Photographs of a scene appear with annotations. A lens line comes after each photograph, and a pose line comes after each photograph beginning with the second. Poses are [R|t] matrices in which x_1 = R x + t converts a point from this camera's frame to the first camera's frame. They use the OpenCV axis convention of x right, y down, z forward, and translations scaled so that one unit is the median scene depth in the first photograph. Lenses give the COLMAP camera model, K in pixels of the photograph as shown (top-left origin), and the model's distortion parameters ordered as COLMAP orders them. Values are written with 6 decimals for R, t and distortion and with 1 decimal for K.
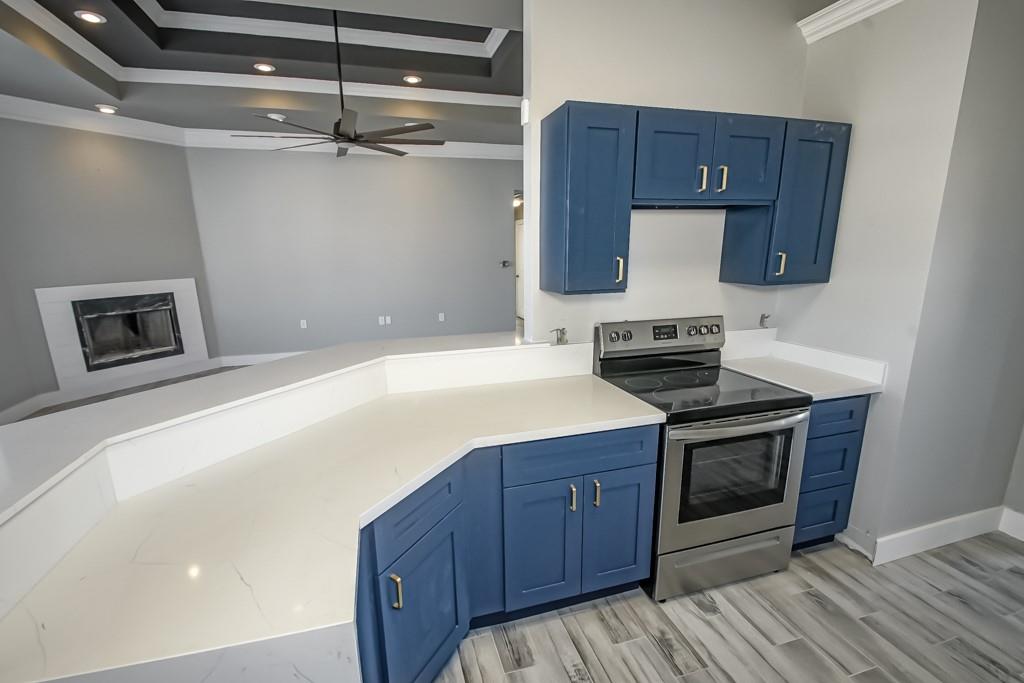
lens RADIAL K [[468.0, 0, 525.1], [0, 468.0, 344.5], [0, 0, 1]] dist [-0.002940, -0.003185]
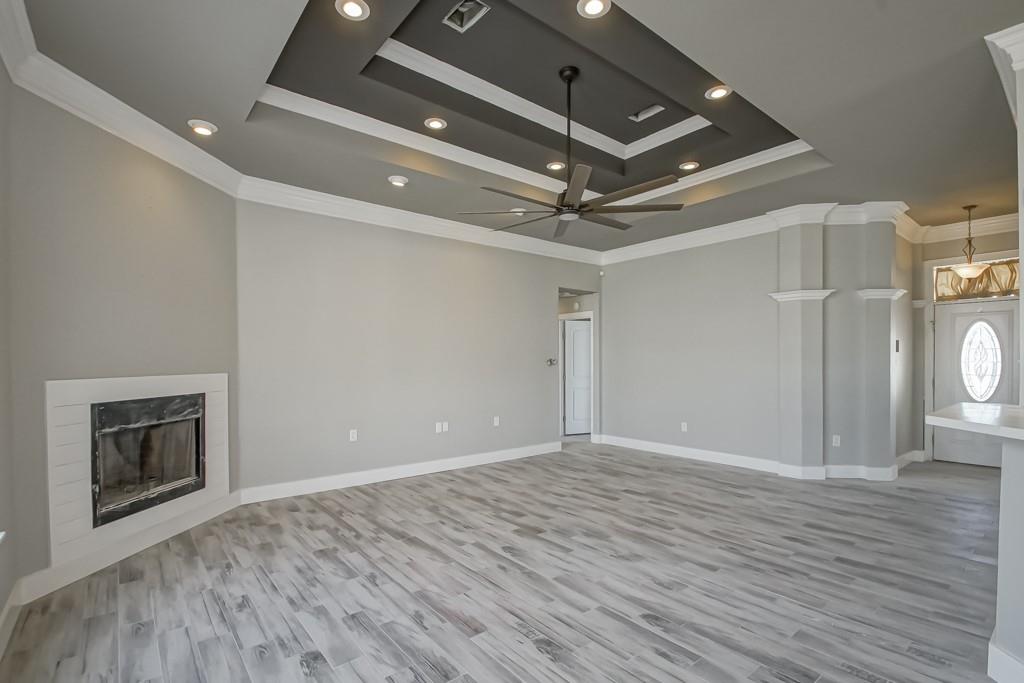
lens RADIAL K [[468.0, 0, 522.3], [0, 468.0, 365.2], [0, 0, 1]] dist [-0.002940, -0.003185]
pose [[0.923479, 0.002418, 0.383642, -0.599652], [0.075097, 0.979496, -0.186943, 0.008161], [-0.376228, 0.201449, 0.904362, 0.217298]]
